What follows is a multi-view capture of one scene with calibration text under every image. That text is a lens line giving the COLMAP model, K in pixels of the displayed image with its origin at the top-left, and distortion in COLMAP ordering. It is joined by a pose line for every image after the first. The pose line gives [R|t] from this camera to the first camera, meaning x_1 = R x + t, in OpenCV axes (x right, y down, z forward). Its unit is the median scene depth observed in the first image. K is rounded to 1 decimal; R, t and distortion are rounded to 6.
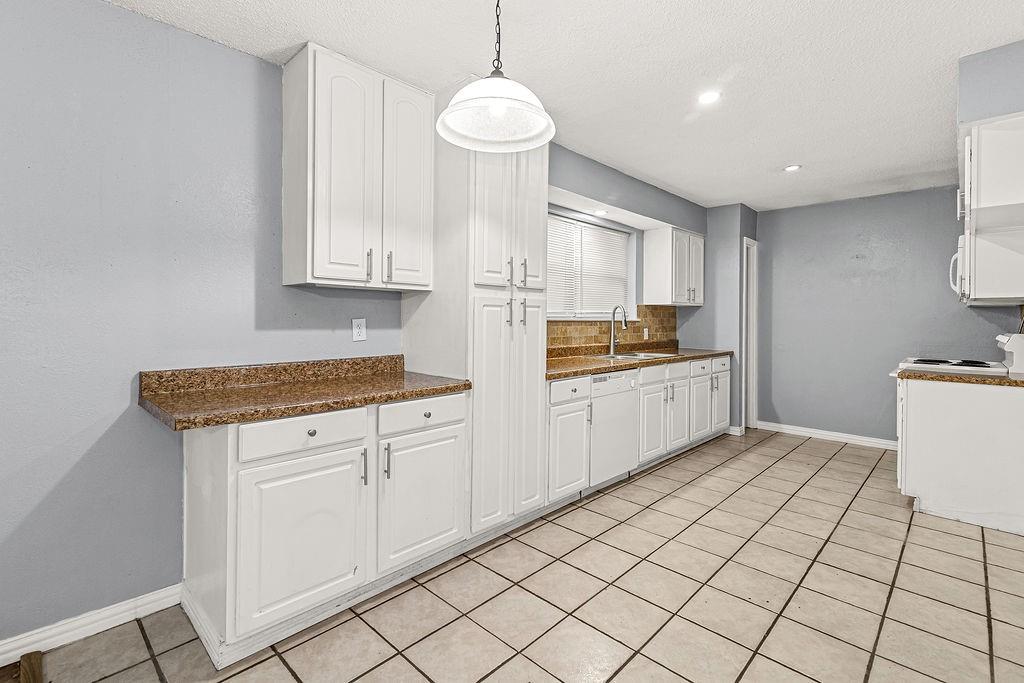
lens RADIAL K [[468.1, 0, 509.2], [0, 468.1, 329.7], [0, 0, 1]] dist [0.009859, 0.000118]
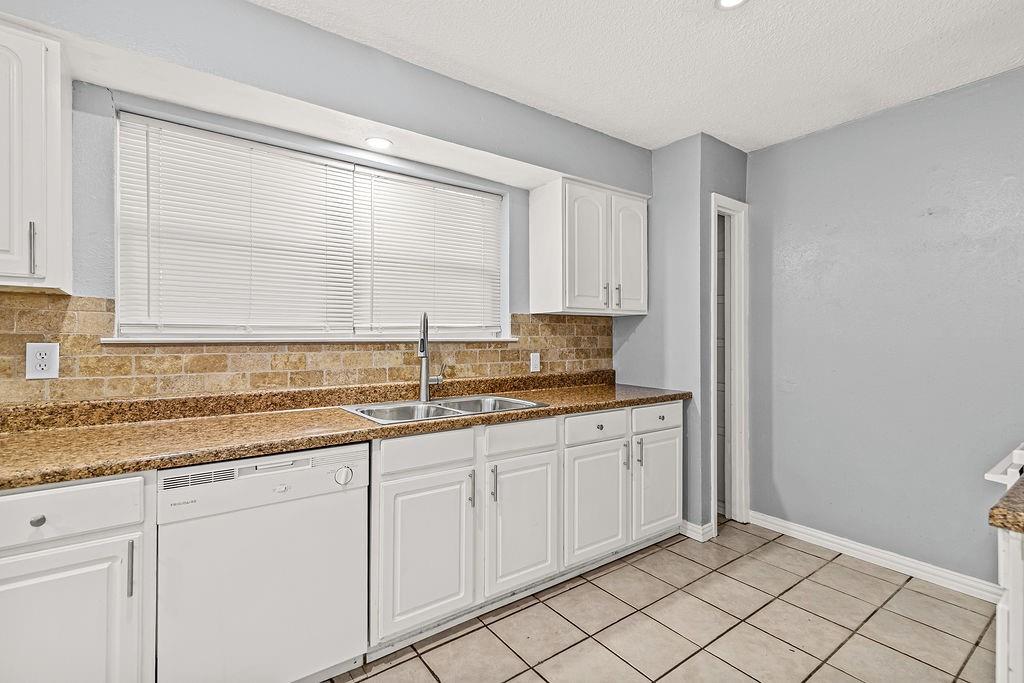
lens RADIAL K [[485.7, 0, 530.1], [0, 485.7, 339.5], [0, 0, 1]] dist [0.009531, 0.000126]
pose [[0.990003, -0.010171, -0.140679, 0.379444], [0.006699, 0.999662, -0.025138, -0.004574], [0.140887, 0.023945, 0.989736, 0.396382]]
